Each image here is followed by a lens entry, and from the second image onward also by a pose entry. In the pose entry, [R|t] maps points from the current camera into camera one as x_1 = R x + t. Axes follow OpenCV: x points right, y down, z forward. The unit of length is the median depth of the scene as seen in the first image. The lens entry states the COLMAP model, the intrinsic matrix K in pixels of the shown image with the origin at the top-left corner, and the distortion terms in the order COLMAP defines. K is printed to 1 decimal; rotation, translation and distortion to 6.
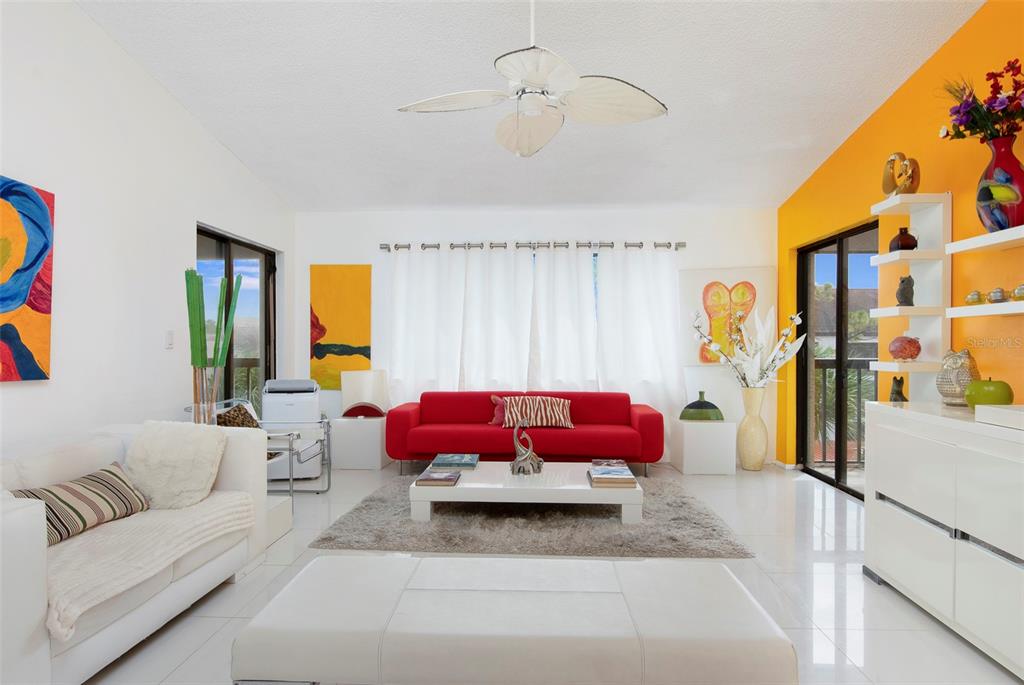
lens RADIAL K [[626.6, 0, 512.0], [0, 626.6, 342.5], [0, 0, 1]] dist [-0.002375, -0.000981]
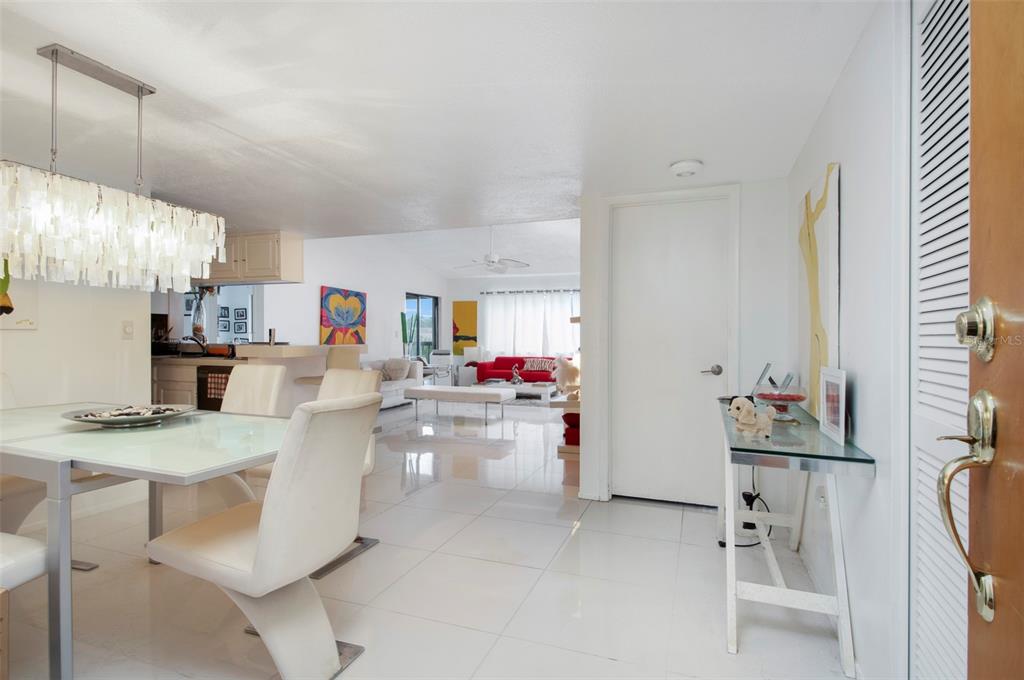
lens RADIAL K [[542.5, 0, 517.0], [0, 542.5, 343.5], [0, 0, 1]] dist [-0.005742, -0.002262]
pose [[0.954227, 0.005801, -0.299027, 0.523921], [-0.000811, 0.999858, 0.016810, -0.002143], [0.299082, -0.015798, 0.954096, -0.876807]]
